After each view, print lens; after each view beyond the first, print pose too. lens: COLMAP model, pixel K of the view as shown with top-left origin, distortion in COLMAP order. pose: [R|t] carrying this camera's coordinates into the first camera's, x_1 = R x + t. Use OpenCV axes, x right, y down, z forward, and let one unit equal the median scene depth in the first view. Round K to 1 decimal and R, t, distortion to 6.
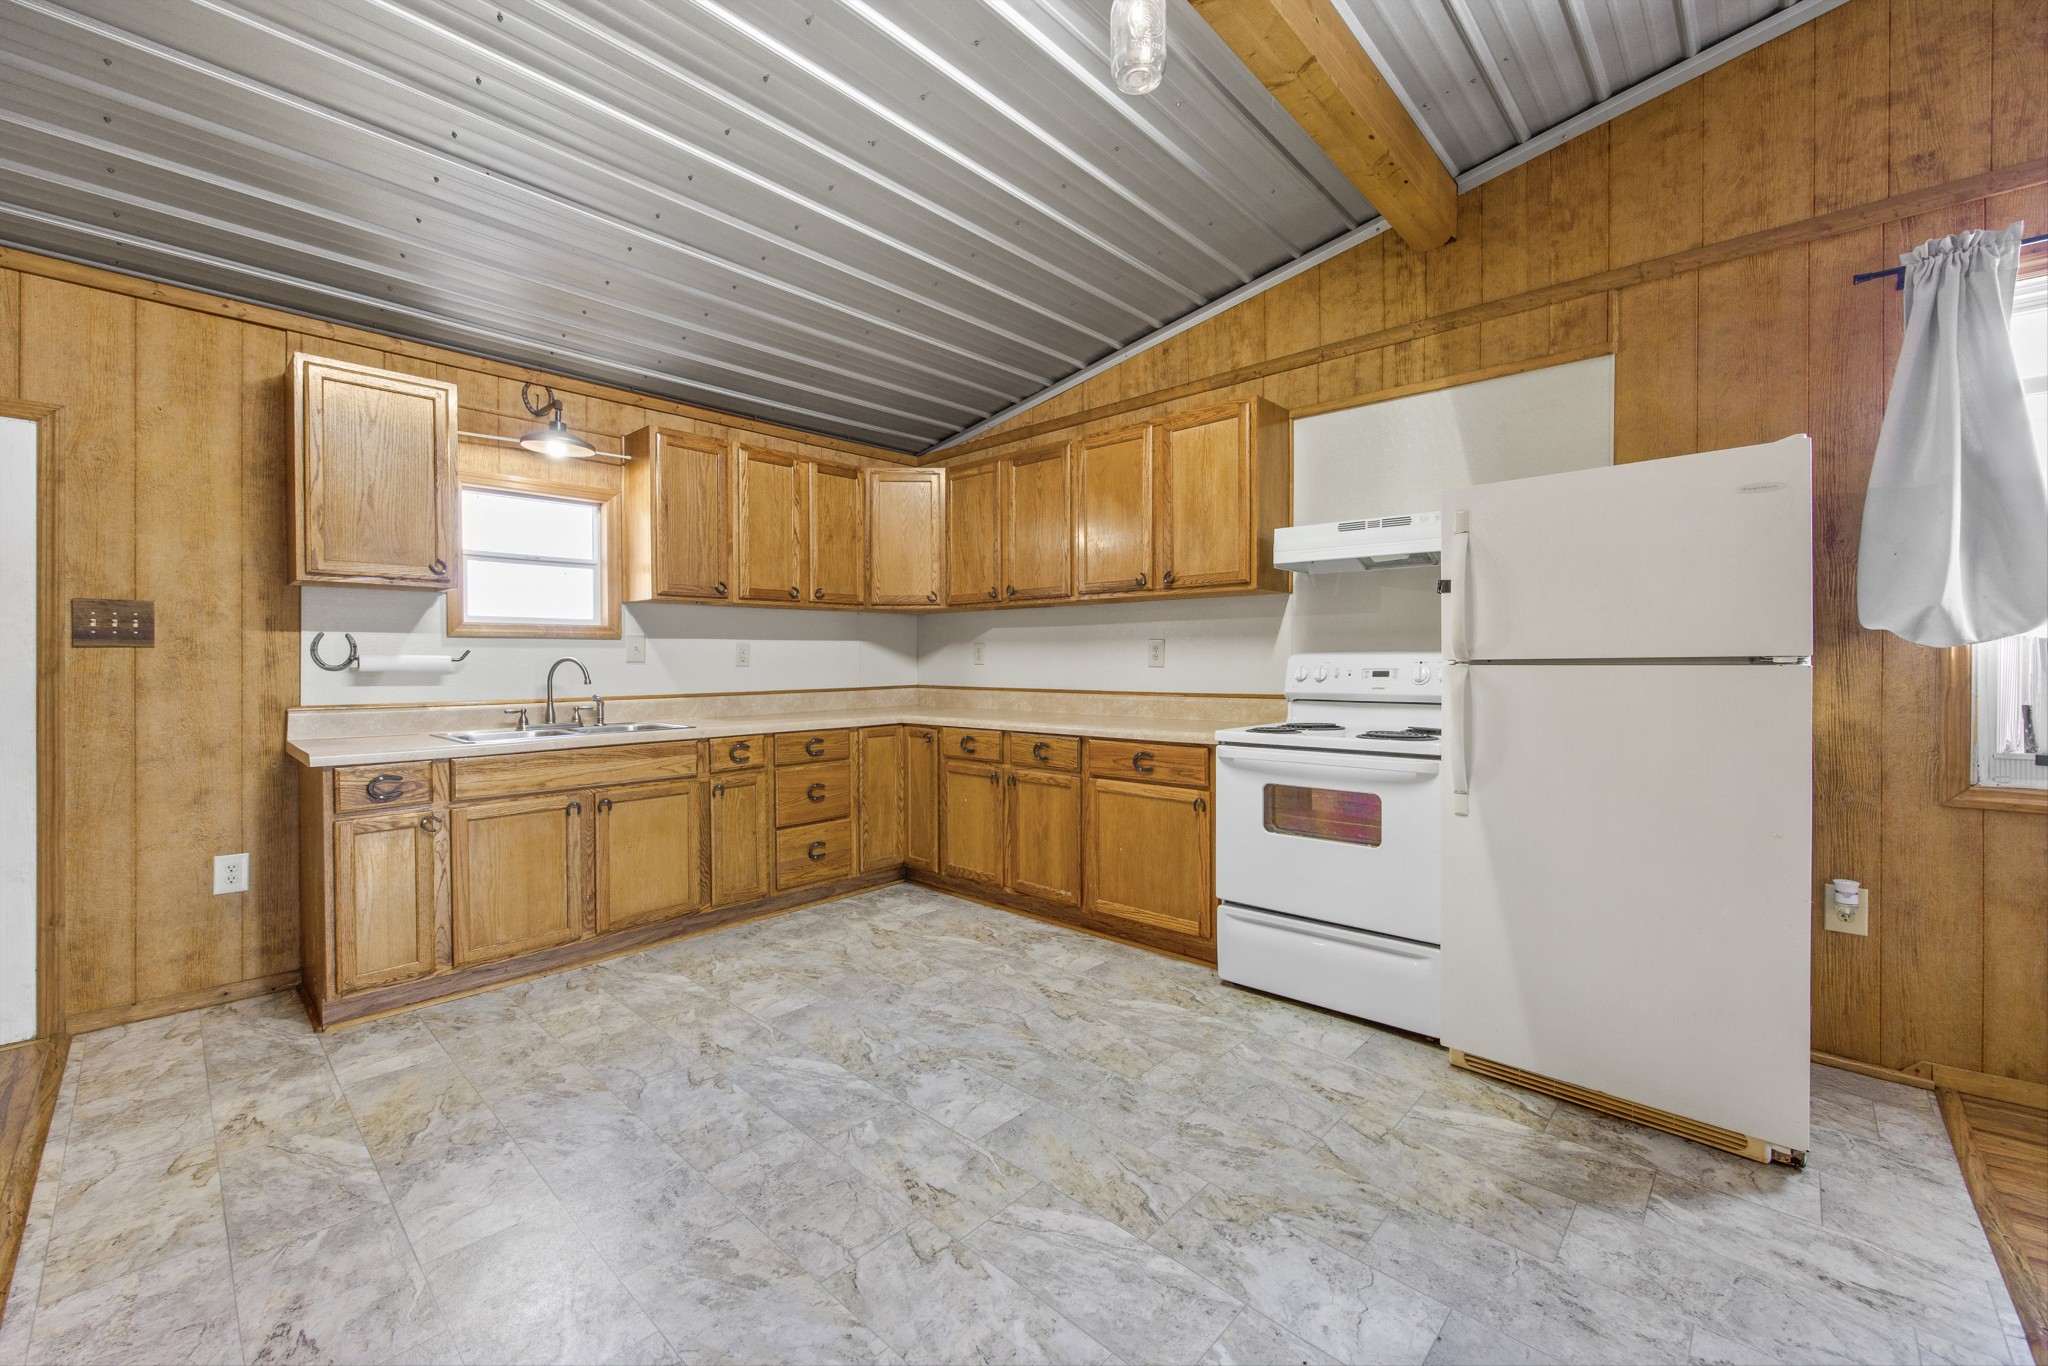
lens RADIAL K [[816.0, 0, 1040.6], [0, 816.0, 668.8], [0, 0, 1]] dist [-0.008752, -0.000313]
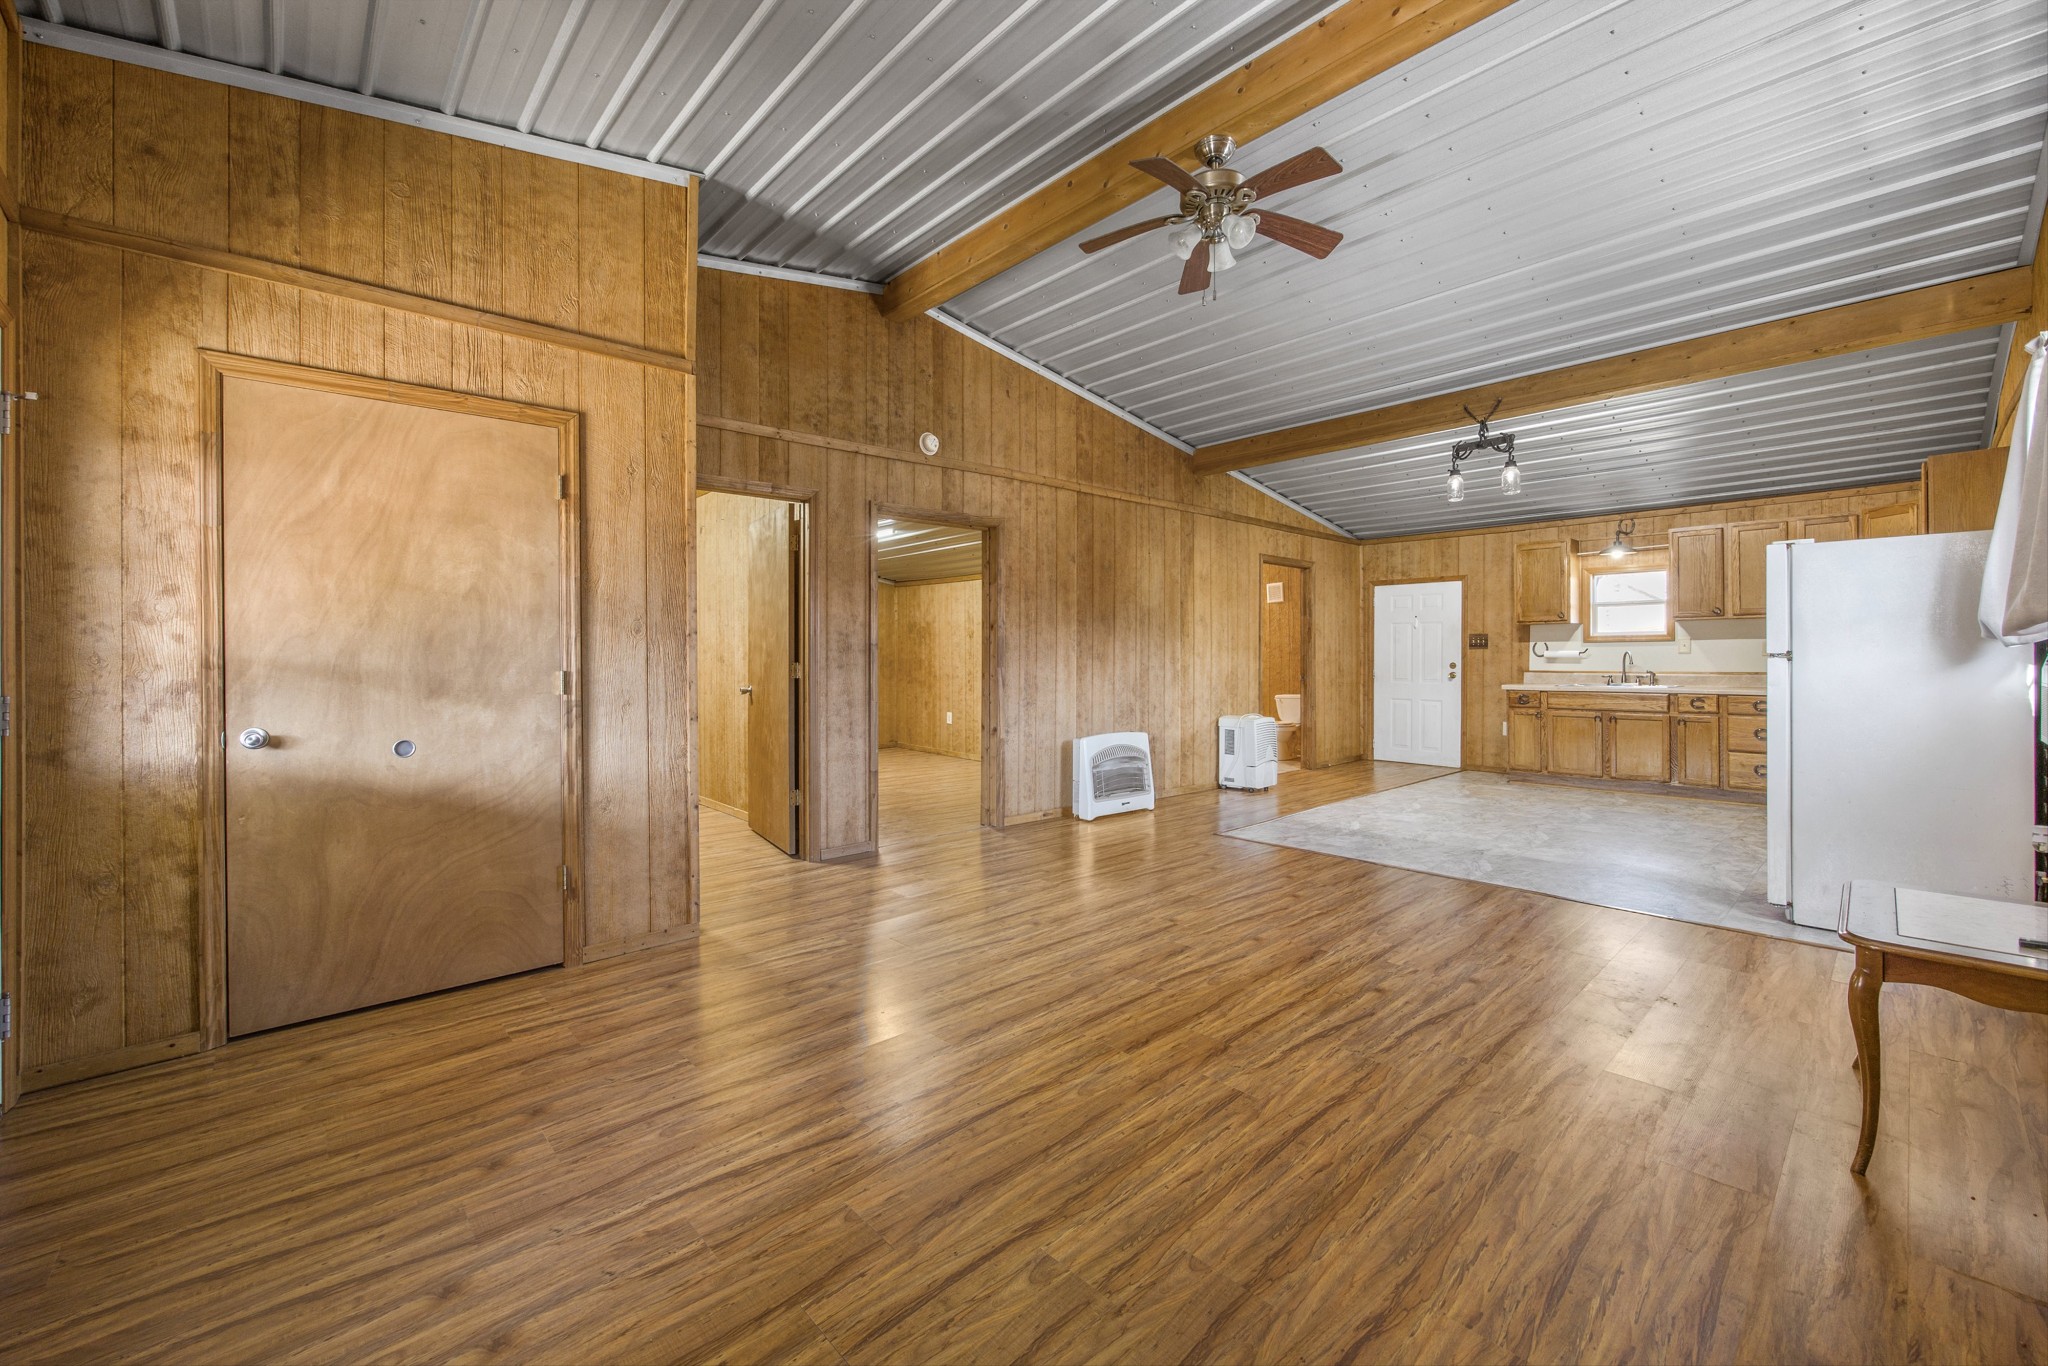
lens RADIAL K [[816.0, 0, 1022.7], [0, 816.0, 660.5], [0, 0, 1]] dist [-0.008752, -0.000313]
pose [[-0.090802, 0.011084, -0.995807, 2.135326], [0.001559, 0.999938, 0.010988, -0.020029], [0.995868, -0.000555, -0.090814, -0.464649]]
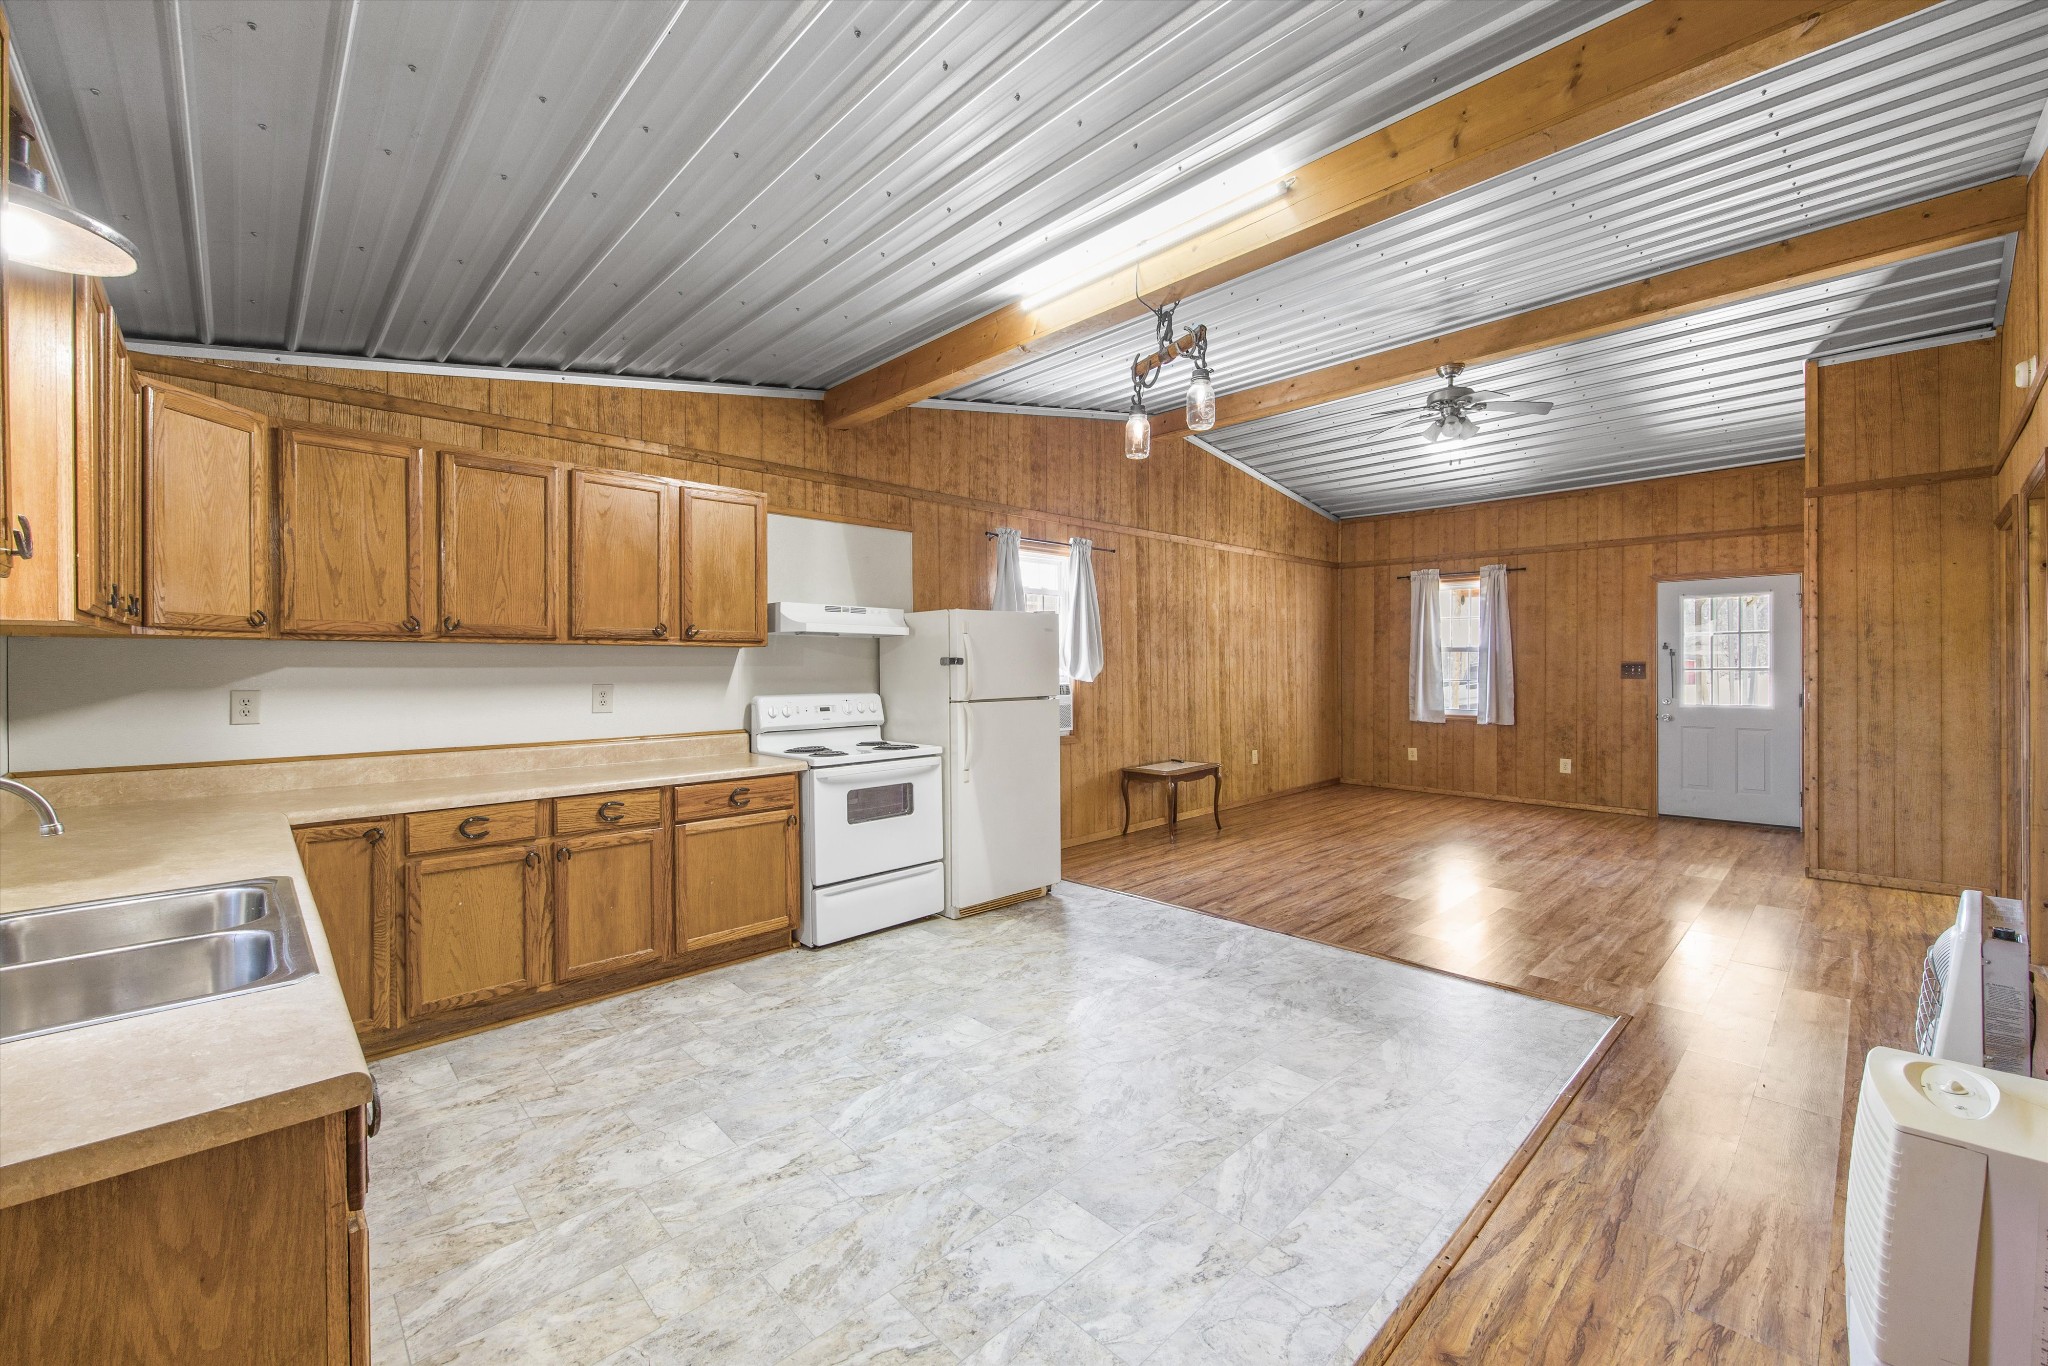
lens RADIAL K [[816.0, 0, 1032.3], [0, 816.0, 672.5], [0, 0, 1]] dist [-0.008752, -0.000313]
pose [[0.061684, -0.006003, 0.998078, -0.956624], [0.014985, 0.999875, 0.005087, -0.057655], [-0.997983, 0.014643, 0.061766, 0.505423]]
